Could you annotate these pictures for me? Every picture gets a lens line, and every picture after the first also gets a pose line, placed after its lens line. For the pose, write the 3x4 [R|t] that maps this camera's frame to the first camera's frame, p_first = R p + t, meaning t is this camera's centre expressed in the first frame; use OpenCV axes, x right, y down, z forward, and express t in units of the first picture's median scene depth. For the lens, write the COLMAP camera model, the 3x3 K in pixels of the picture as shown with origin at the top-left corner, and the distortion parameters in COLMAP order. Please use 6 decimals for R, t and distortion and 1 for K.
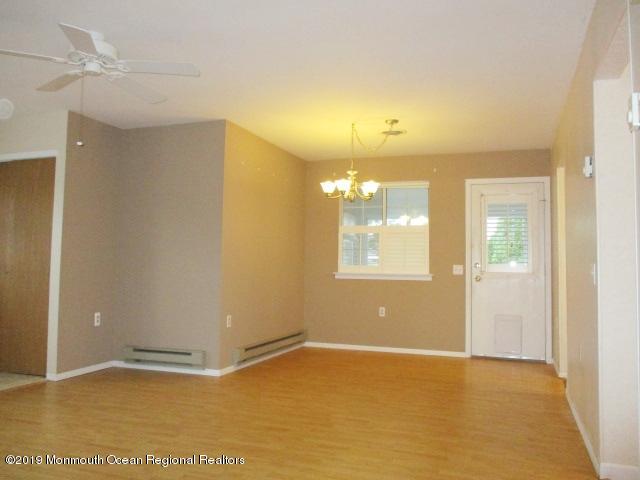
lens RADIAL K [[537.3, 0, 320.3], [0, 537.3, 235.4], [0, 0, 1]] dist [0.032793, -0.002631]
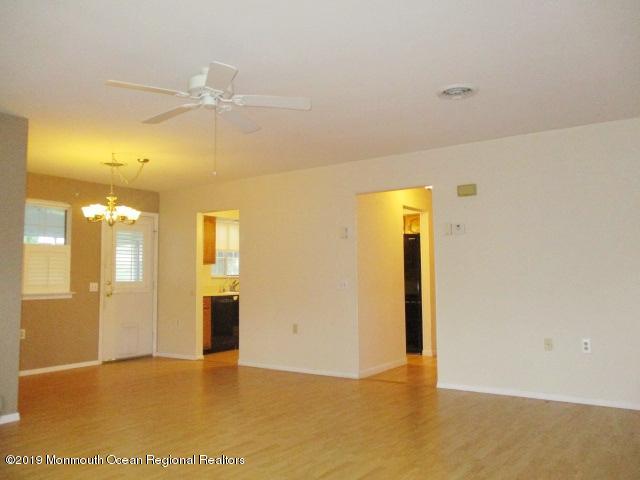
lens RADIAL K [[537.3, 0, 320.3], [0, 537.3, 235.4], [0, 0, 1]] dist [0.032793, -0.002631]
pose [[0.326950, 0.059979, 0.943136, -0.670259], [-0.023785, 0.998190, -0.055234, 0.007377], [-0.944742, -0.004373, 0.327785, 0.186392]]
